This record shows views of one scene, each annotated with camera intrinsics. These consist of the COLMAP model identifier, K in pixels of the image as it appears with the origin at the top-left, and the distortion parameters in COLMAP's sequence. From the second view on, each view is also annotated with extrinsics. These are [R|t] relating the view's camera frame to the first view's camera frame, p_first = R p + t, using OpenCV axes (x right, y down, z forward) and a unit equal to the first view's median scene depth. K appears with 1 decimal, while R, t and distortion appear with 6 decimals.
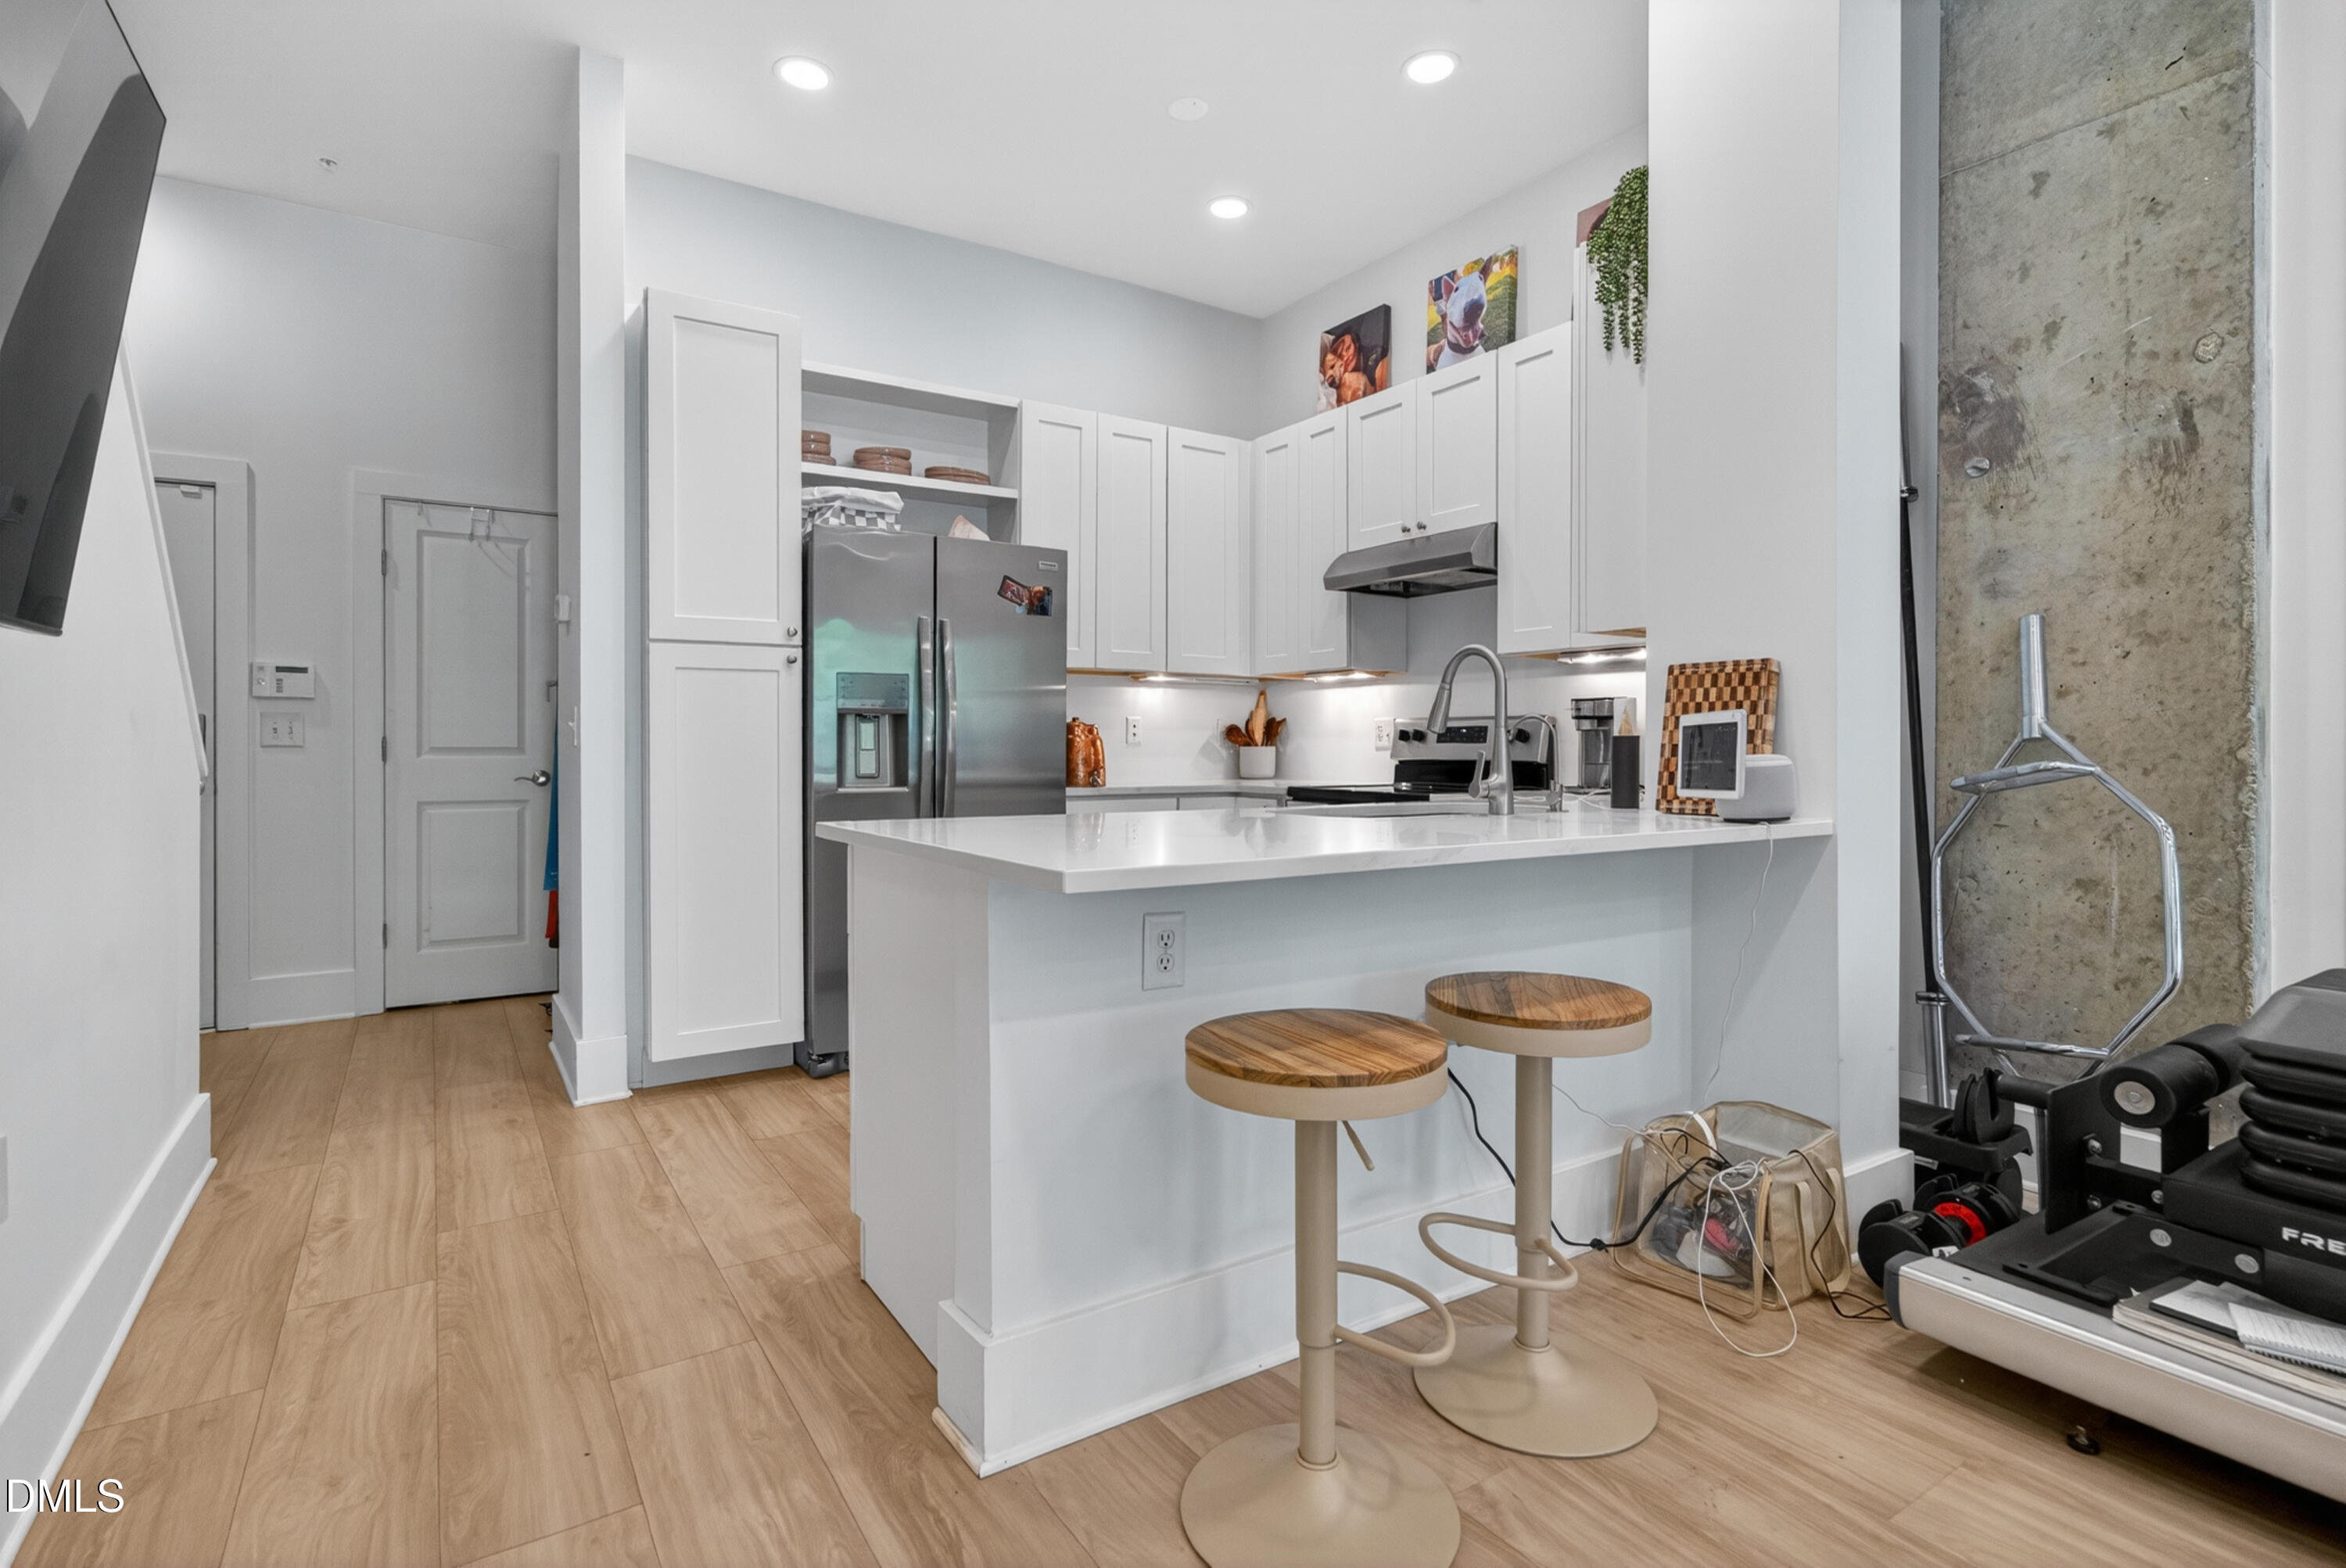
lens RADIAL K [[1154.9, 0, 1179.6], [0, 1154.9, 742.6], [0, 0, 1]] dist [-0.000060, 0.001526]
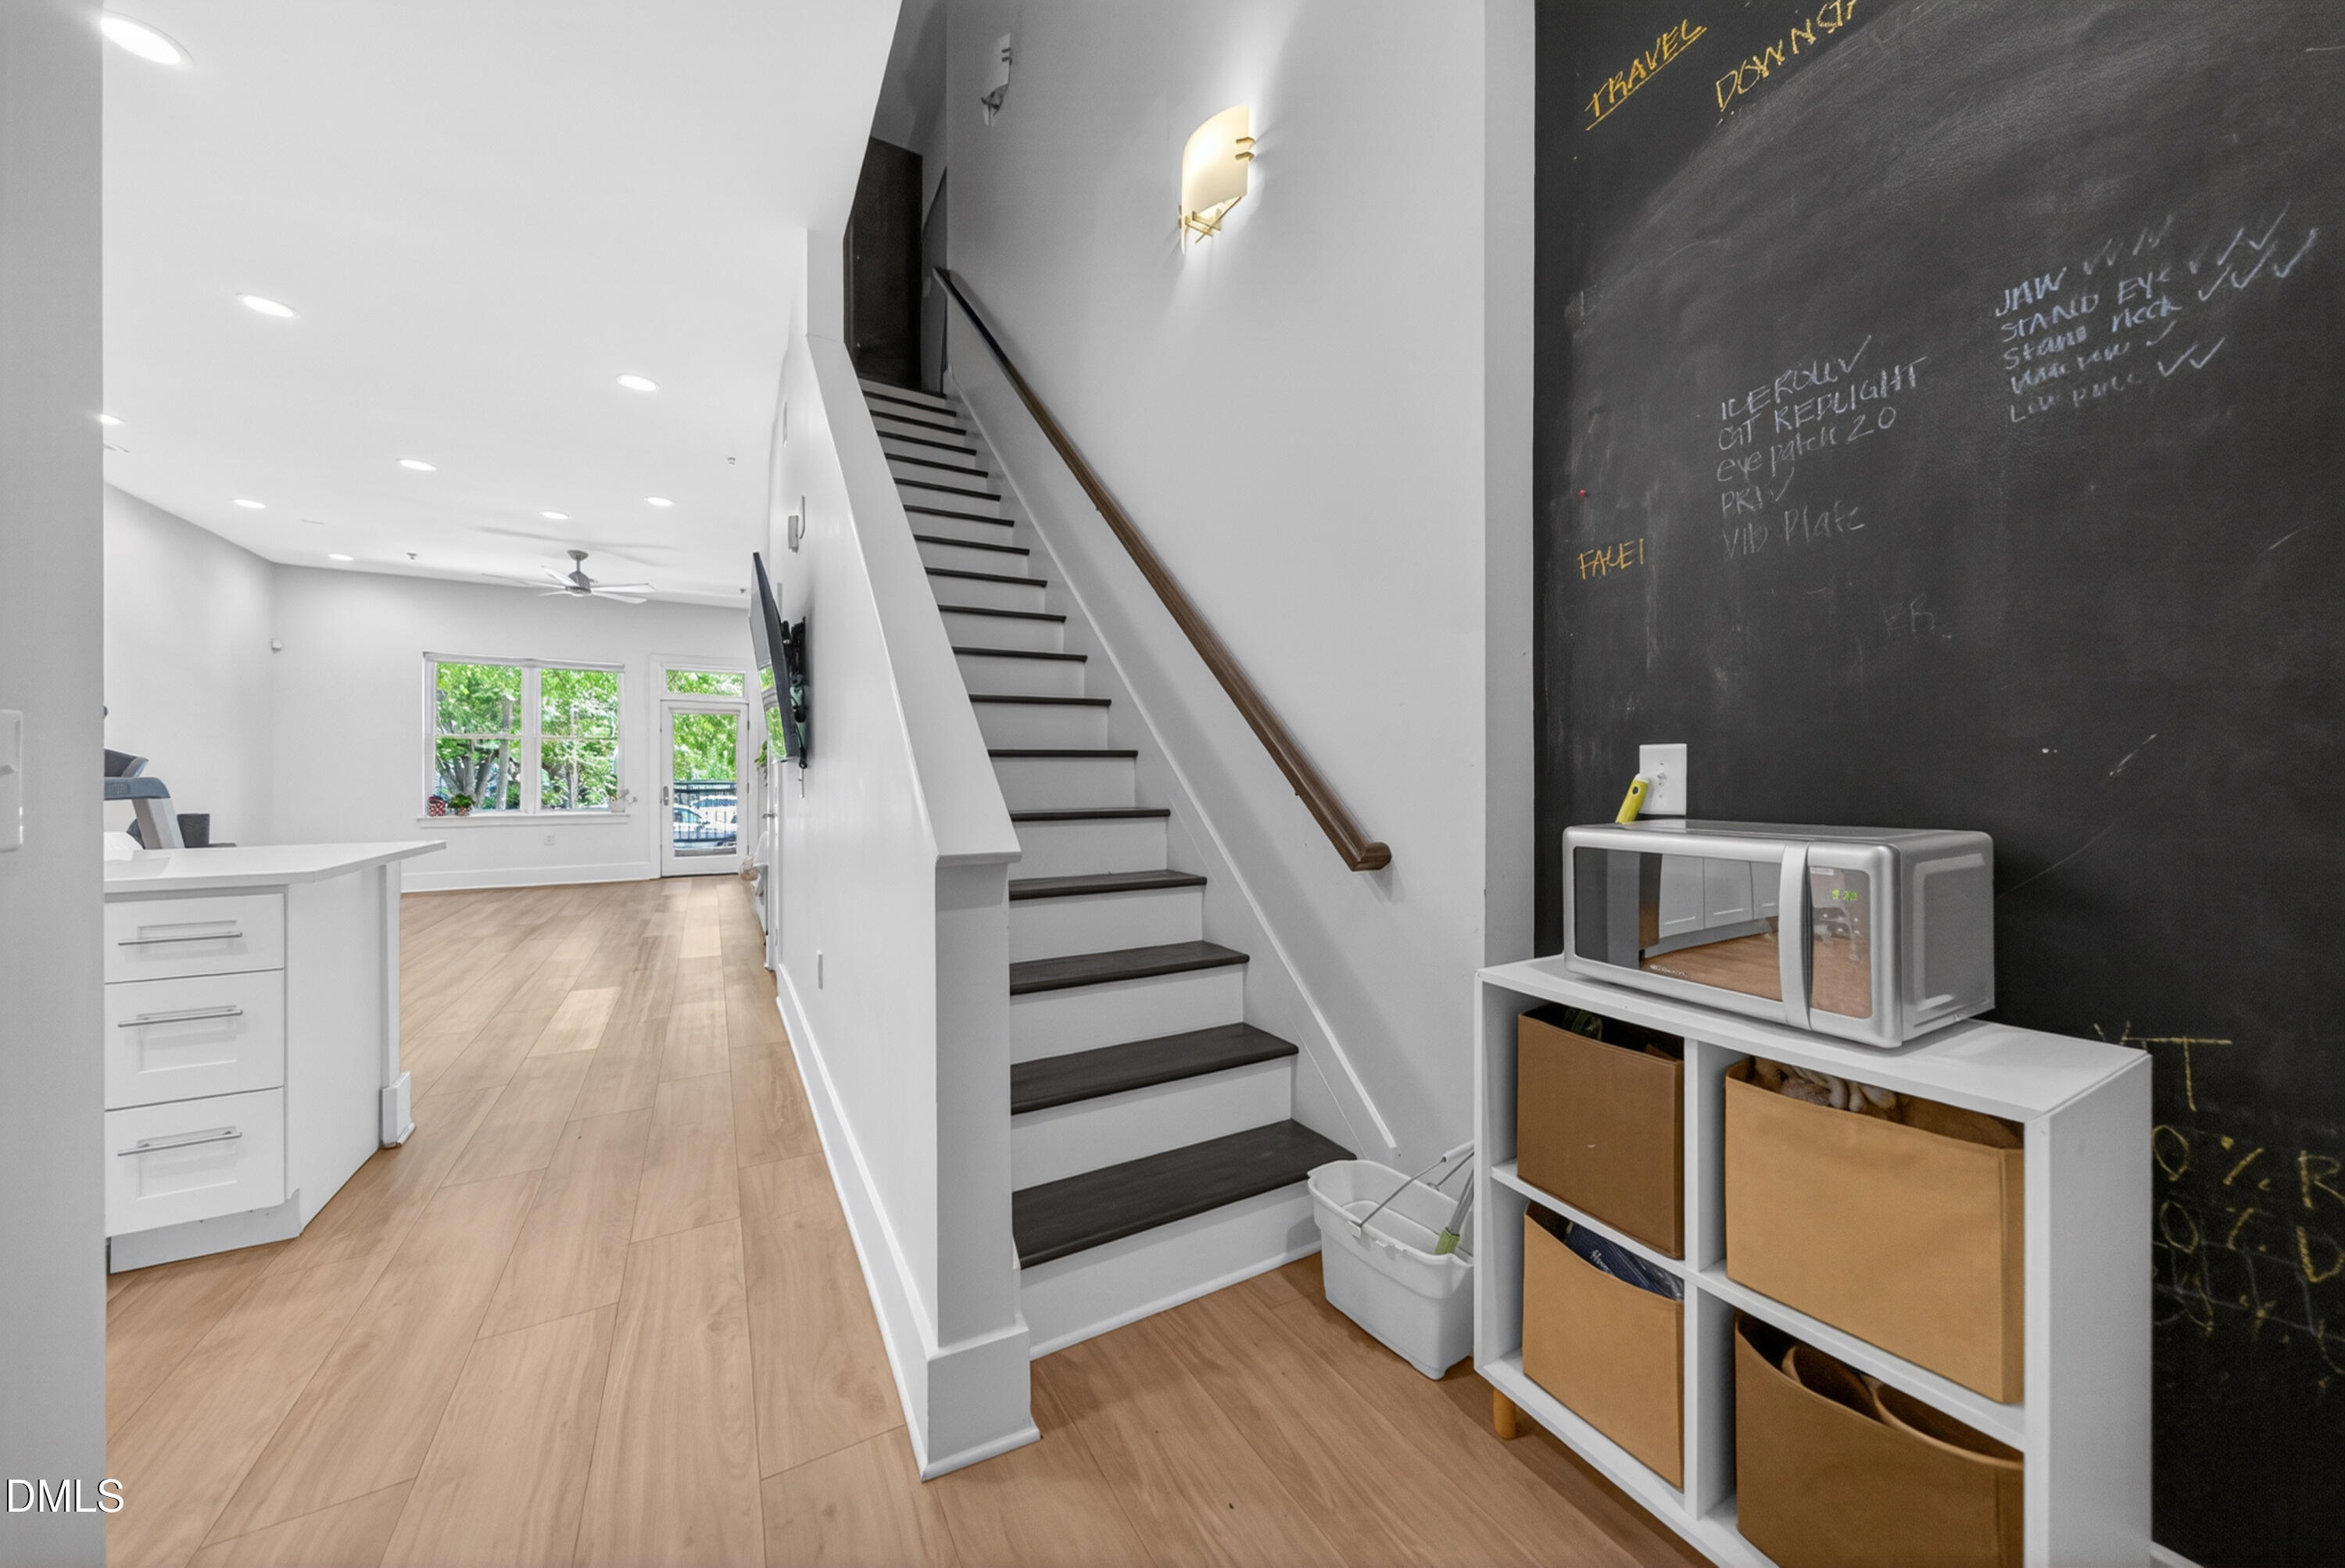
lens RADIAL K [[818.7, 0, 1181.3], [0, 818.7, 777.9], [0, 0, 1]] dist [-0.006641, 0.001715]
pose [[-0.998596, 0.002414, 0.052910, -0.776304], [0.002328, 0.999996, -0.001692, -0.013249], [-0.052914, -0.001567, -0.998598, 1.117227]]
